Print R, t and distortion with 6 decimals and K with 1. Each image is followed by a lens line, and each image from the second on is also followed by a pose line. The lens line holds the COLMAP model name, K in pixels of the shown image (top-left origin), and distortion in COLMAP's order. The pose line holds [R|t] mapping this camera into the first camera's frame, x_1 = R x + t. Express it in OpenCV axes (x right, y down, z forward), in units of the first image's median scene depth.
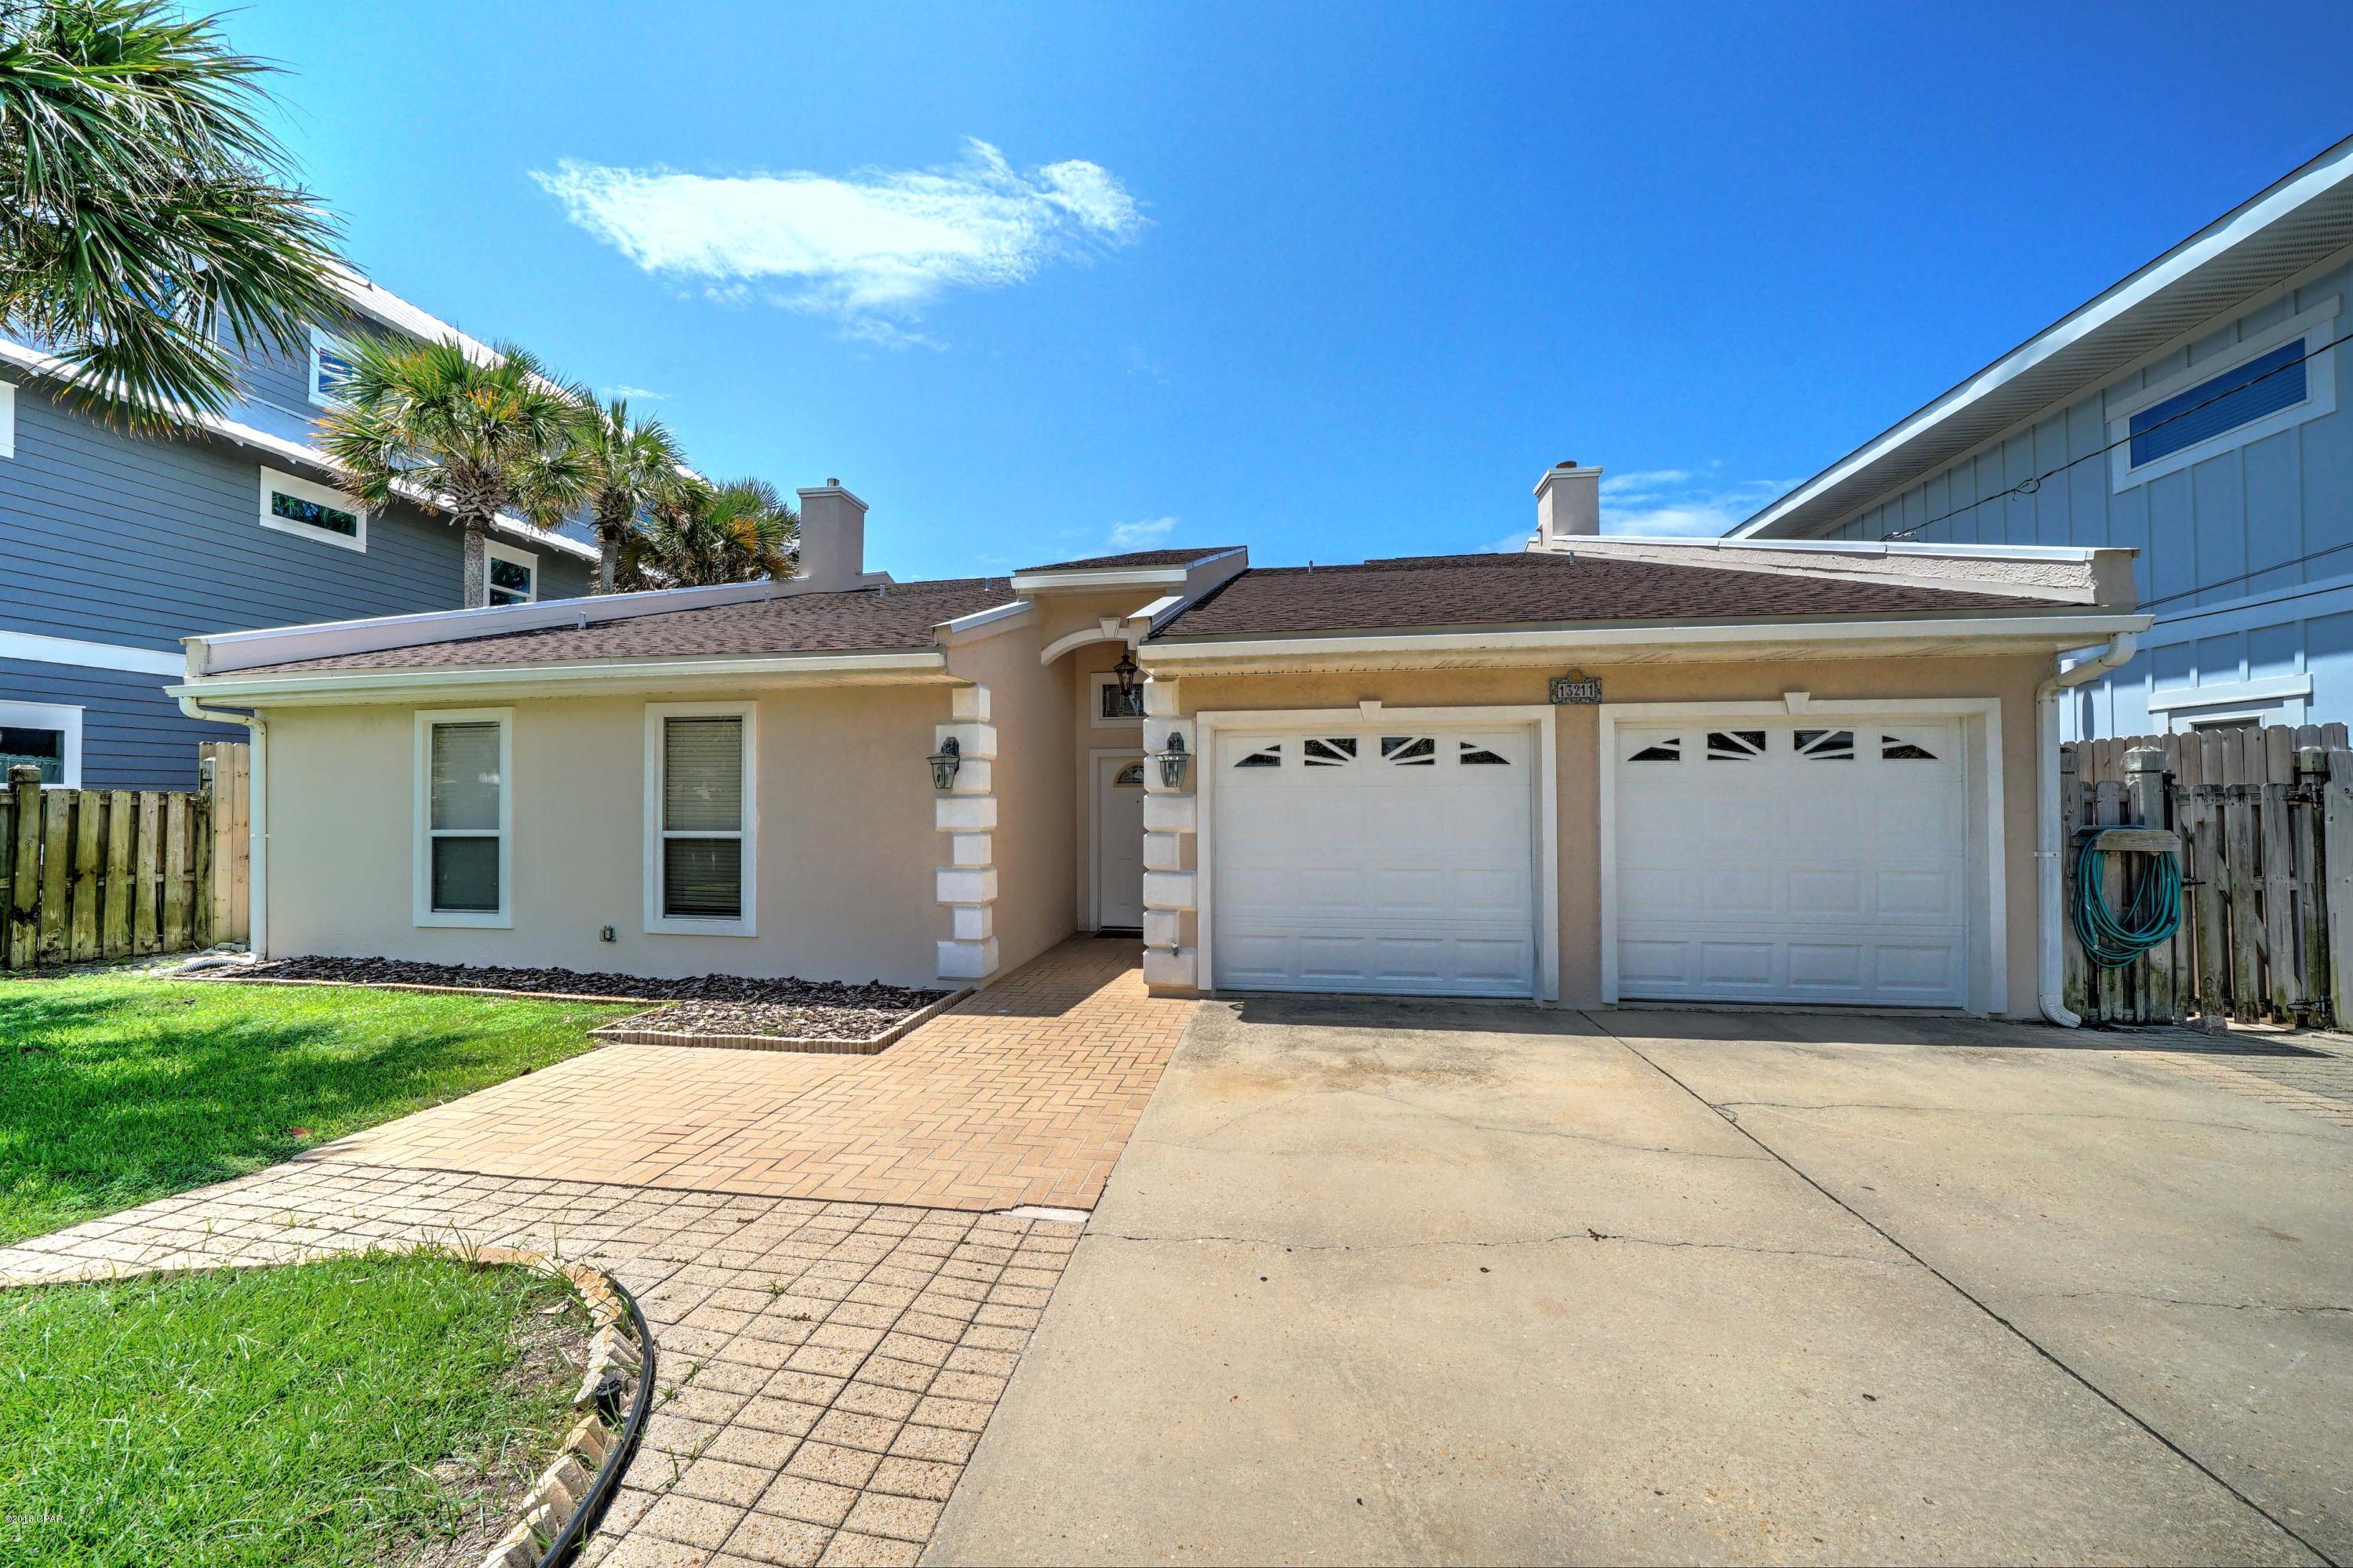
lens RADIAL K [[821.5, 0, 1168.5], [0, 821.5, 792.8], [0, 0, 1]] dist [-0.017790, 0.000474]
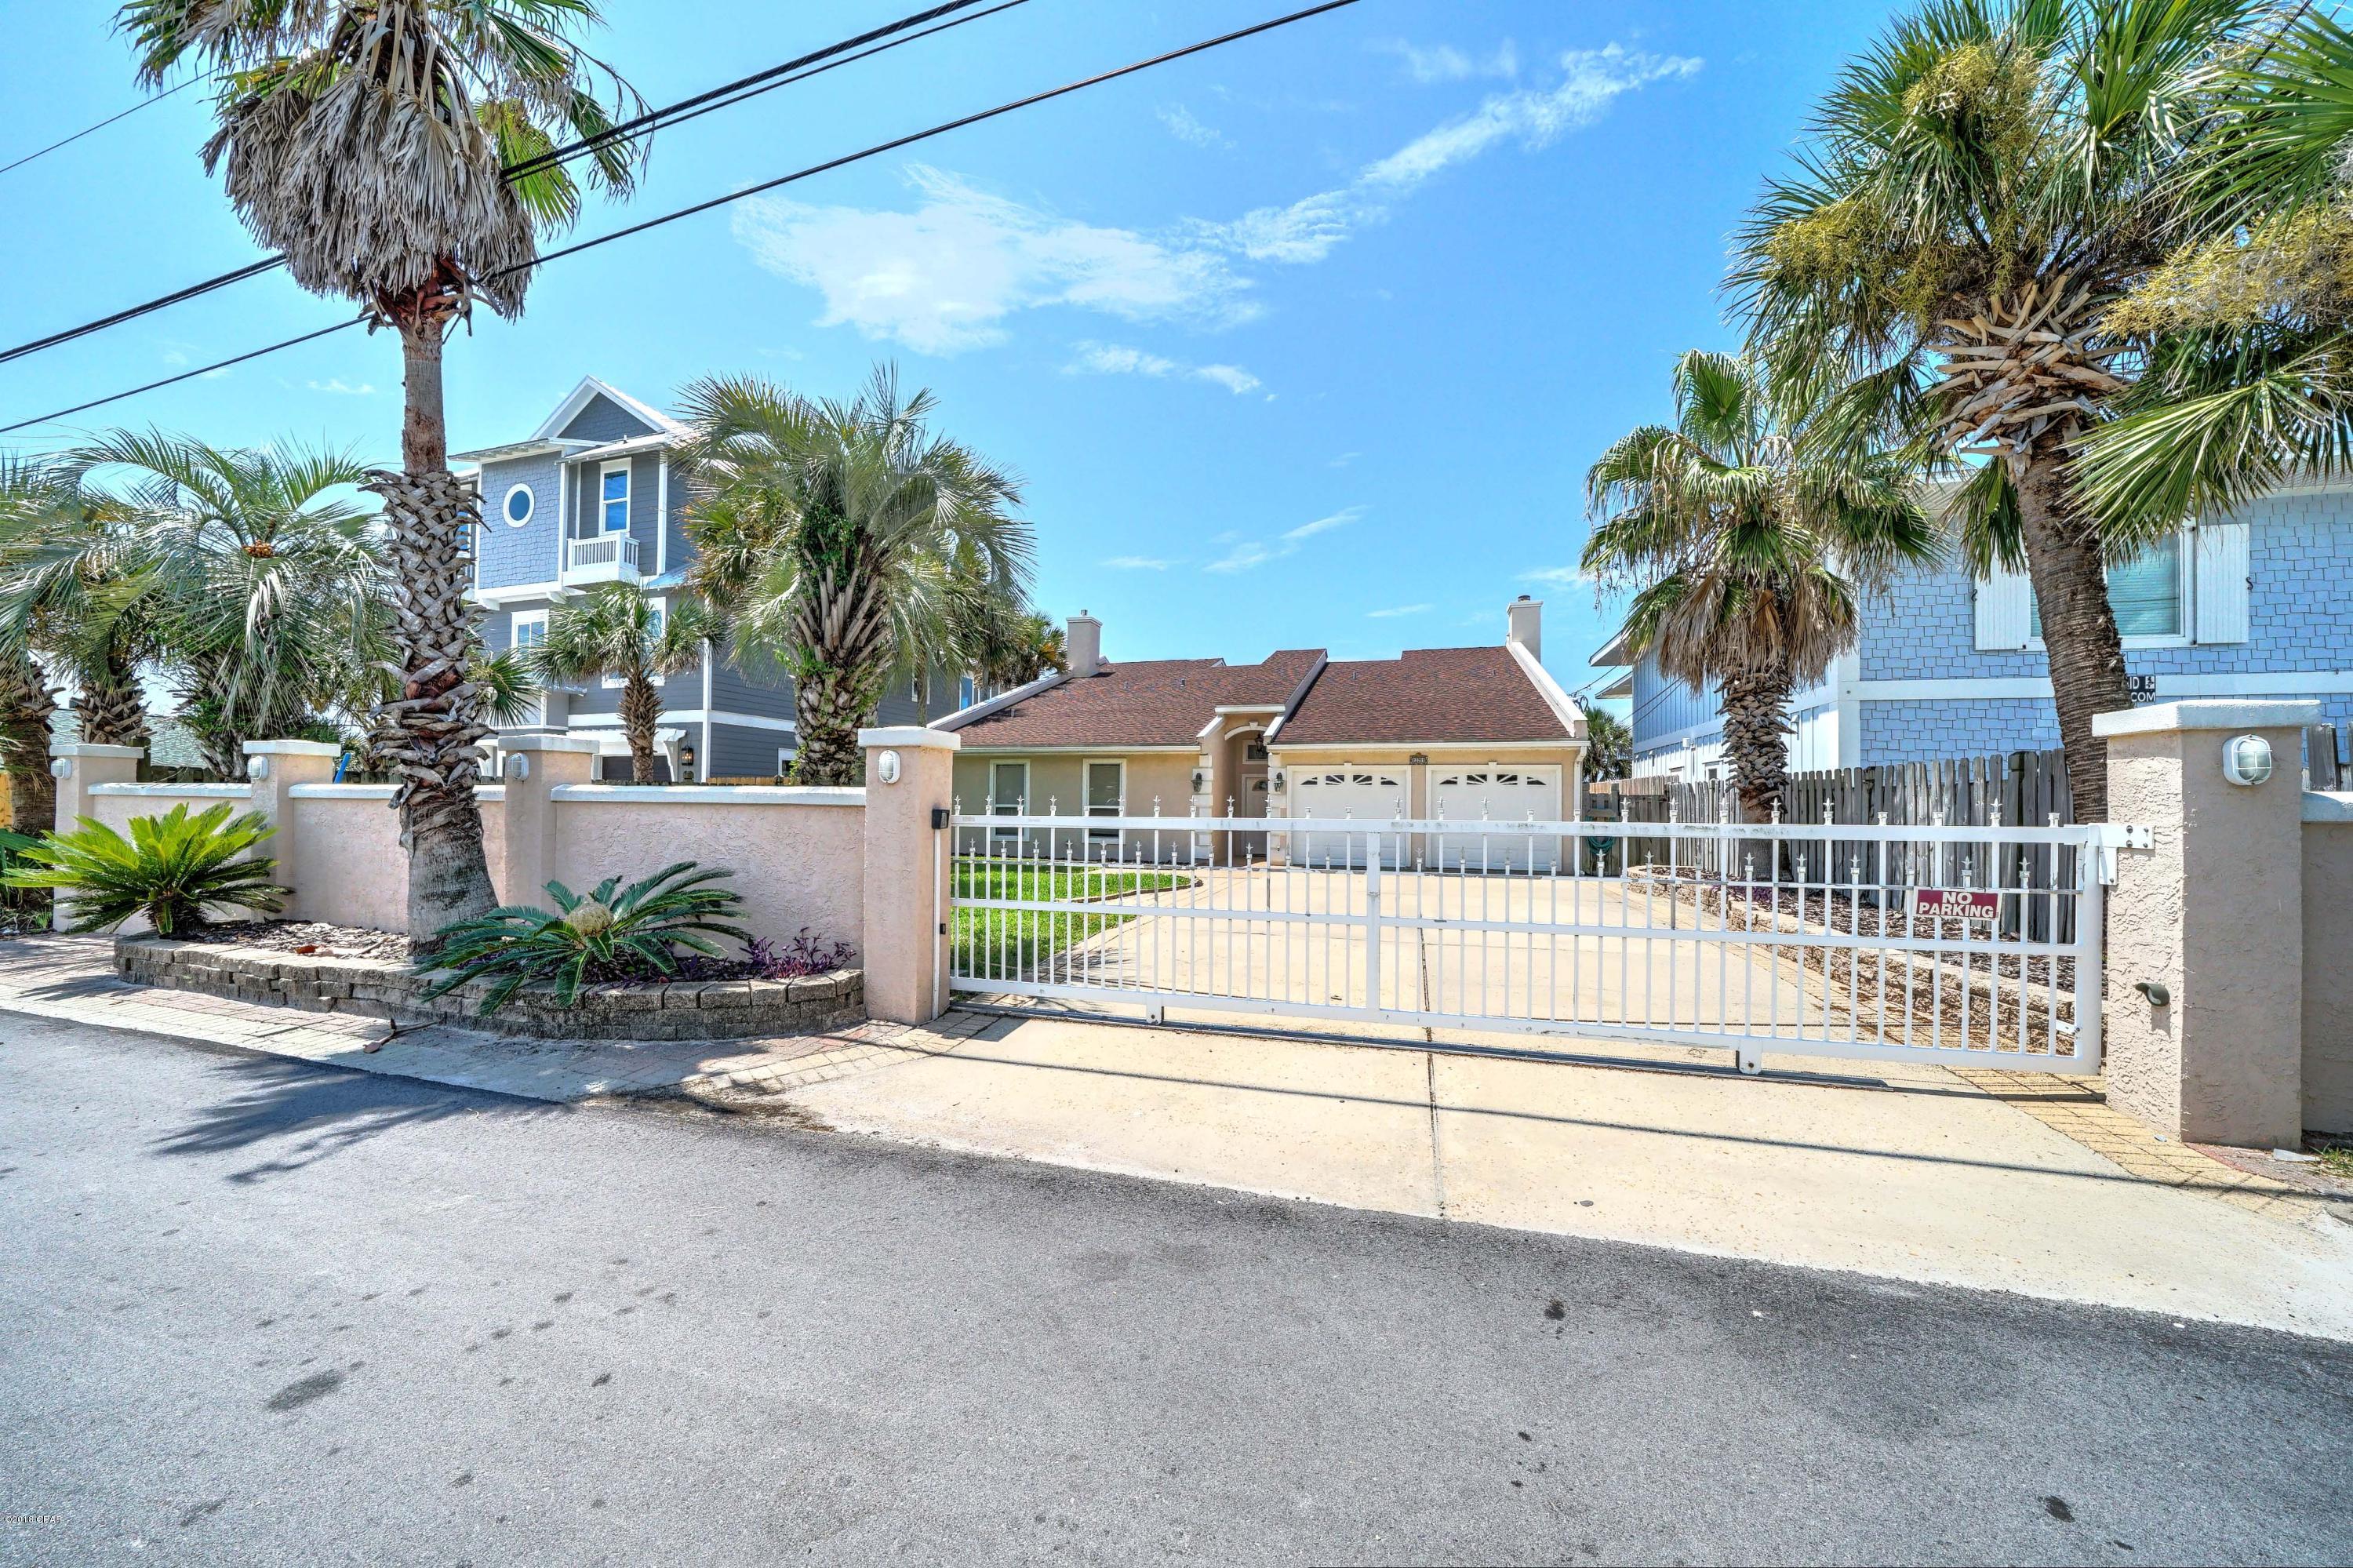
lens RADIAL K [[821.5, 0, 1168.5], [0, 821.5, 792.8], [0, 0, 1]] dist [-0.017790, 0.000474]
pose [[0.990087, 0.010924, -0.140032, 0.026724], [-0.010851, 0.999940, 0.001284, -0.003272], [0.140038, 0.000248, 0.990146, -1.854030]]
